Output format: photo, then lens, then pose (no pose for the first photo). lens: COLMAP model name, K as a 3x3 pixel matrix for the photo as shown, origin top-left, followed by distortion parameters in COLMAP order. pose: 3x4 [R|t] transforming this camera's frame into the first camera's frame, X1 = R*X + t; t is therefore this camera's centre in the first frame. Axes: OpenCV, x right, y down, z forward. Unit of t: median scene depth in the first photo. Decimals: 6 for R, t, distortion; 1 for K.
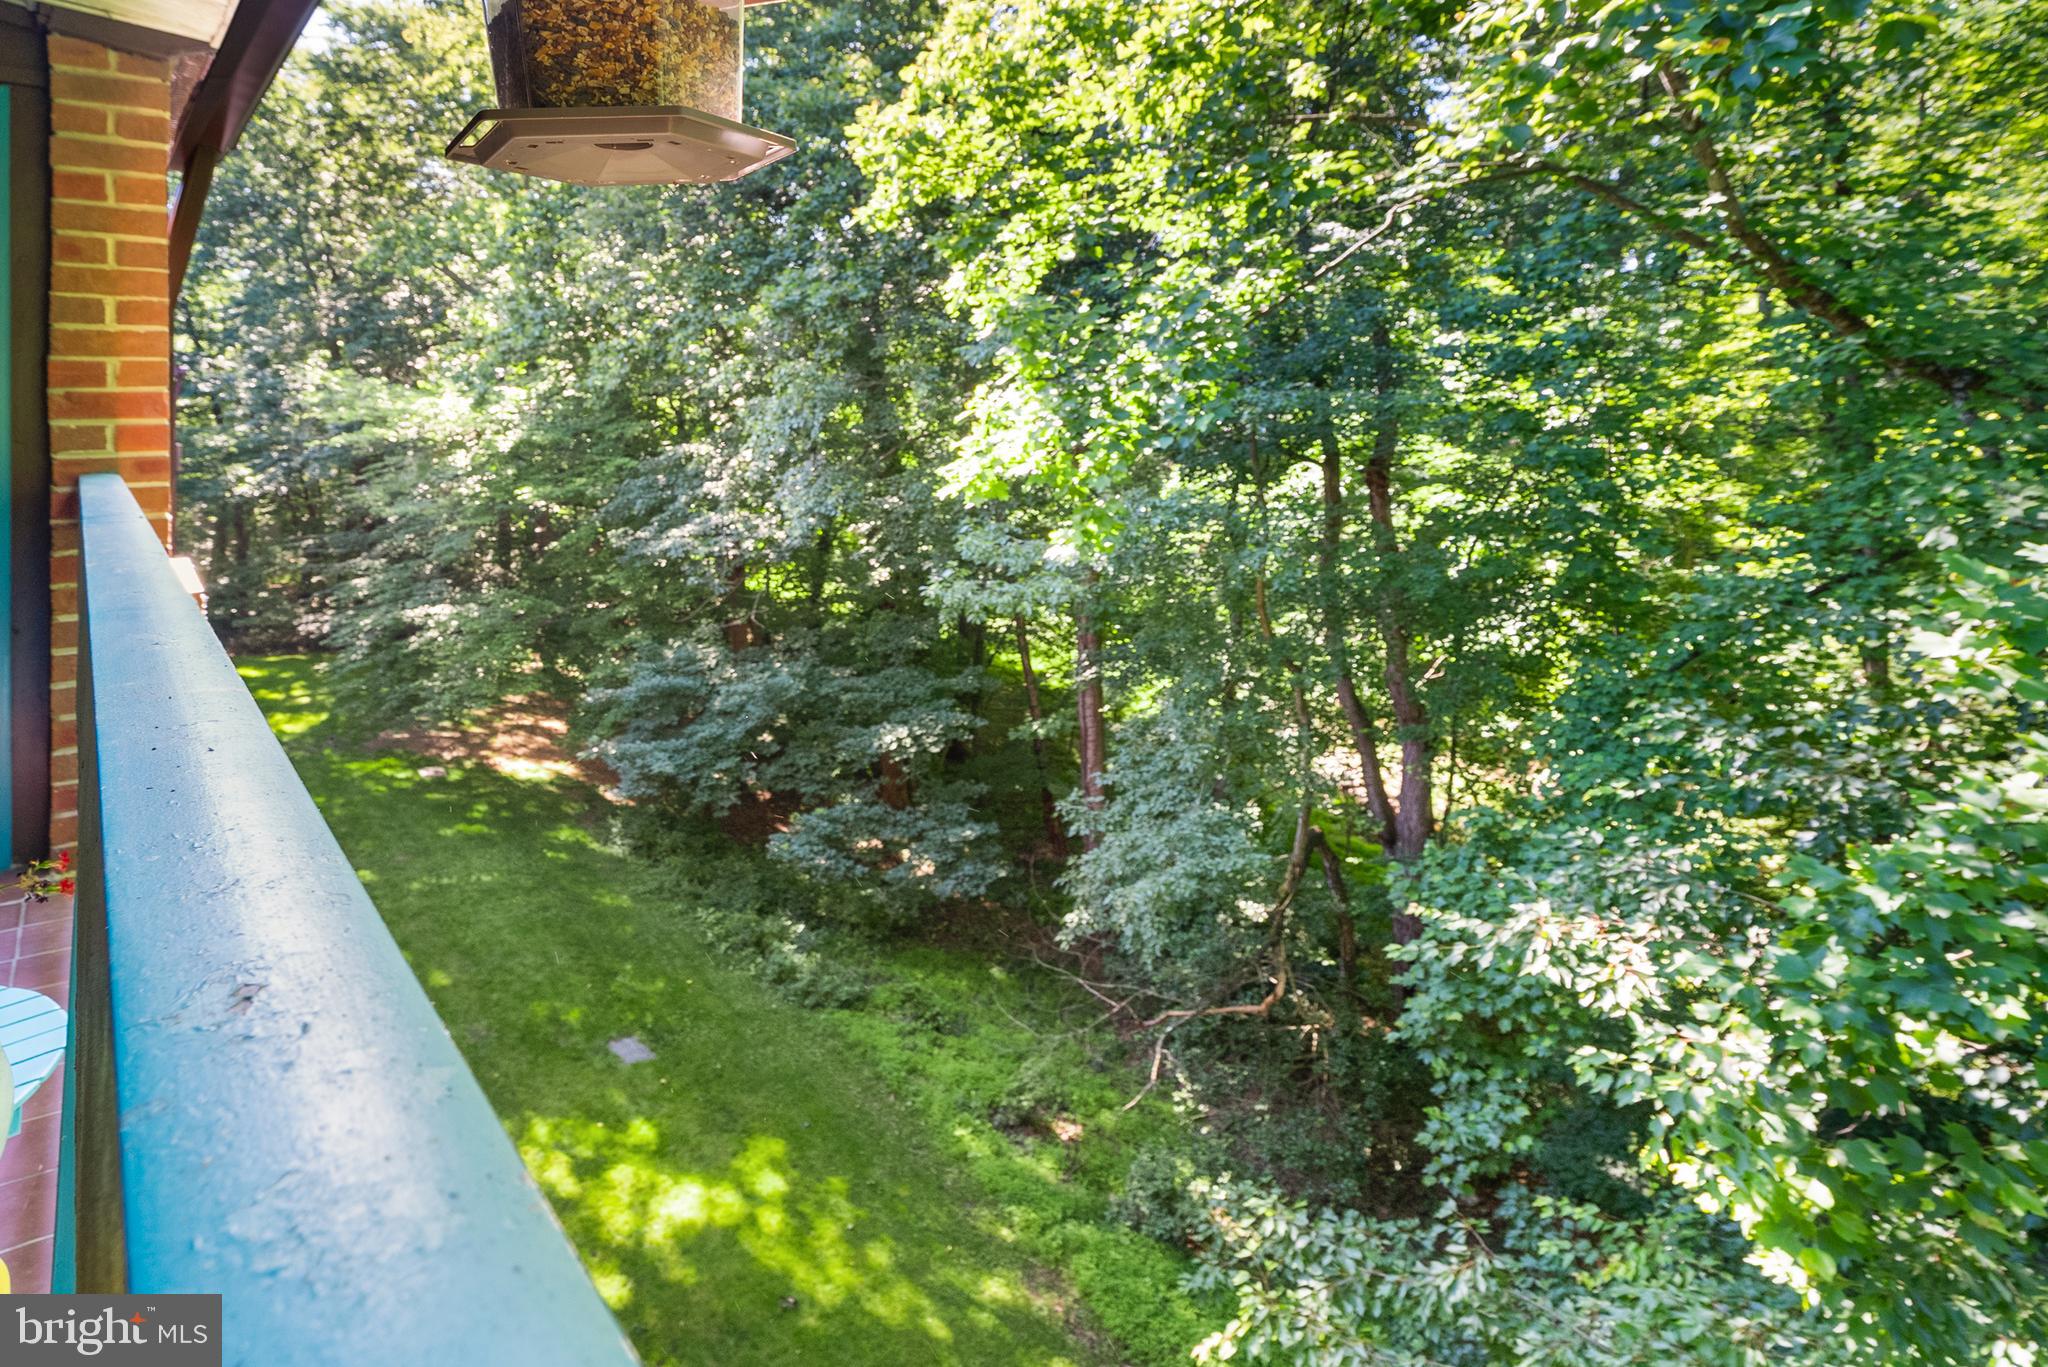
lens RADIAL K [[798.4, 0, 1023.3], [0, 798.4, 400.3], [0, 0, 1]] dist [0.000775, 0.000169]
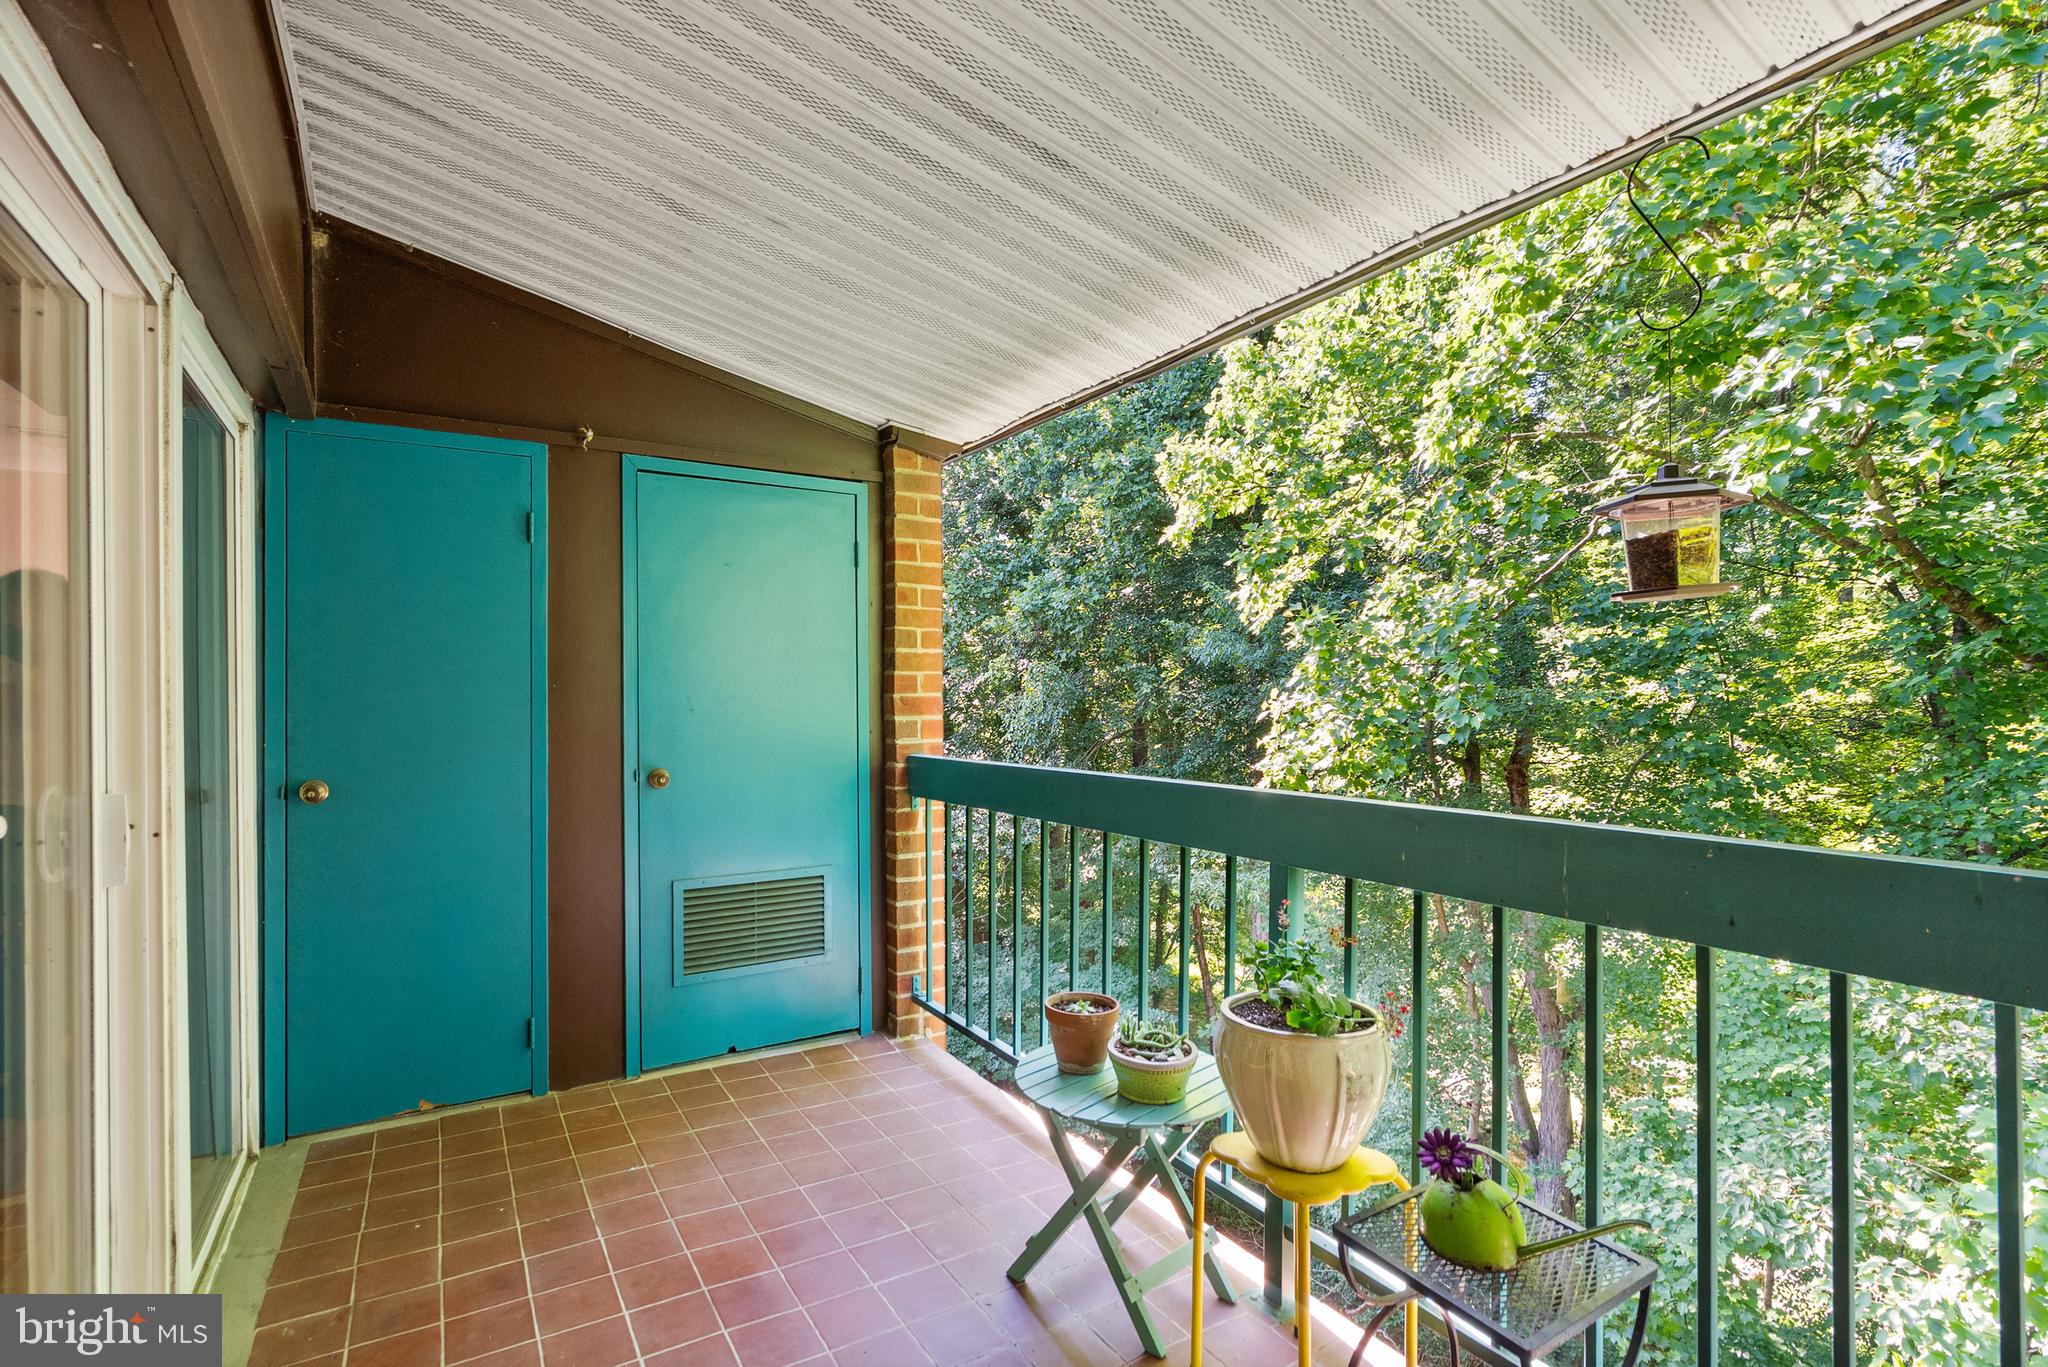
lens RADIAL K [[959.7, 0, 1029.8], [0, 959.7, 690.6], [0, 0, 1]] dist [0.000395, 0.000744]
pose [[0.998734, -0.009901, 0.049323, -0.345419], [0.010567, 0.999856, -0.013263, -0.001409], [-0.049184, 0.013767, 0.998695, -0.236214]]
